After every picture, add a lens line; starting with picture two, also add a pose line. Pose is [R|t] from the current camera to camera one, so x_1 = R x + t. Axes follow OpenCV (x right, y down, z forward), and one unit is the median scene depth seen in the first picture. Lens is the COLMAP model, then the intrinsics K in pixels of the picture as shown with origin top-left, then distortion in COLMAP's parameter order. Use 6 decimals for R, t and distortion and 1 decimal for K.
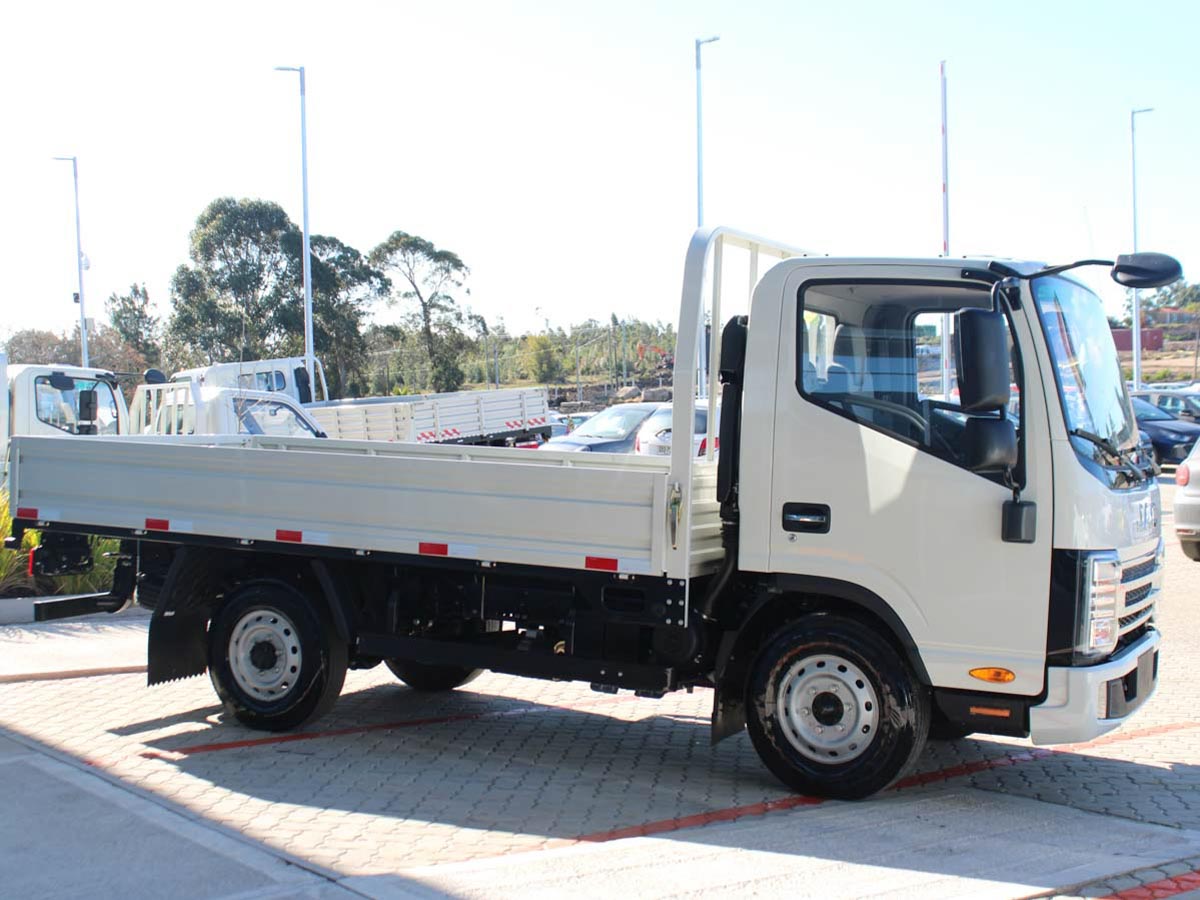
lens RADIAL K [[1644.7, 0, 600.0], [0, 1644.7, 450.0], [0, 0, 1]] dist [-0.093767, 0.053060]
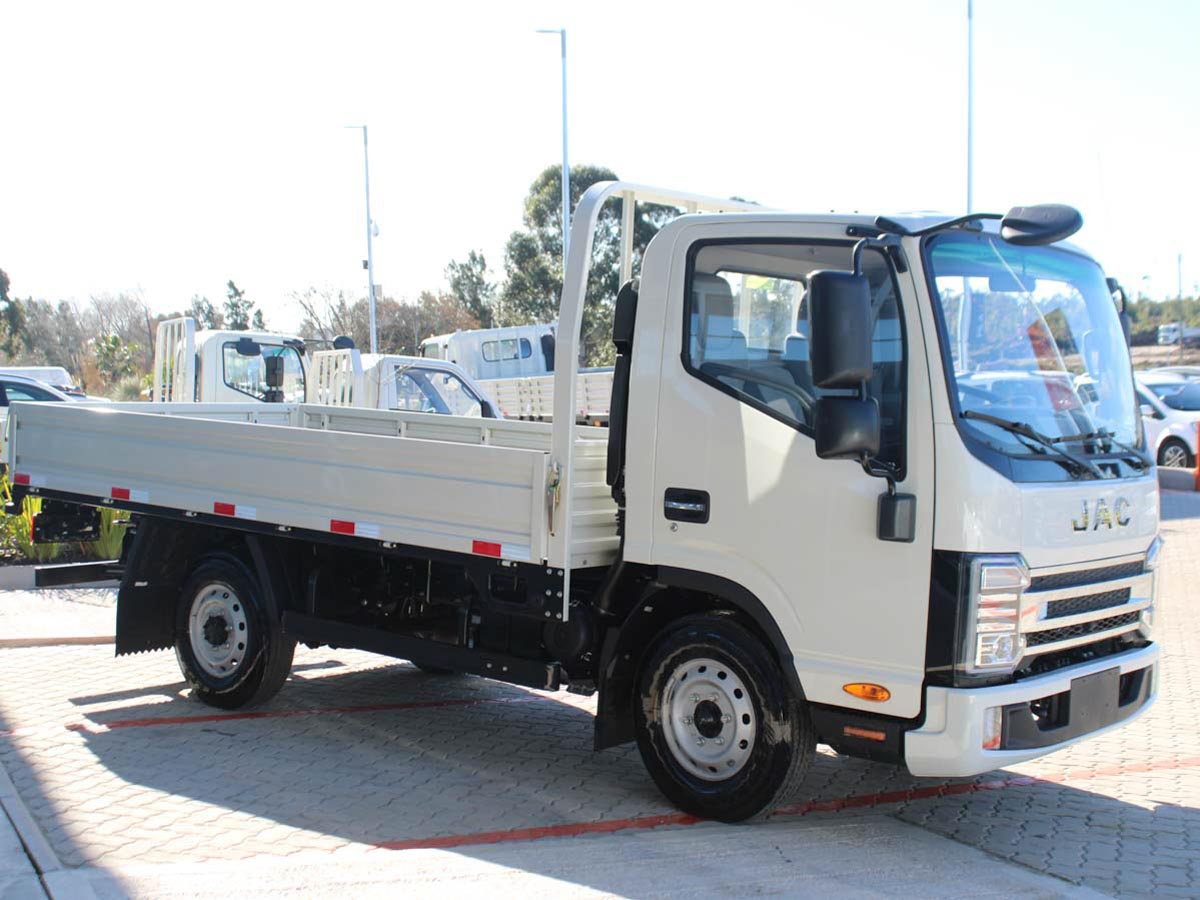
lens RADIAL K [[1675.6, 0, 600.0], [0, 1675.6, 450.0], [0, 0, 1]] dist [-0.074760, 0.013242]
pose [[0.977160, 0.019709, -0.211588, 0.263172], [-0.015901, 0.999680, 0.019681, -0.006054], [0.211908, -0.015867, 0.977161, 0.092589]]
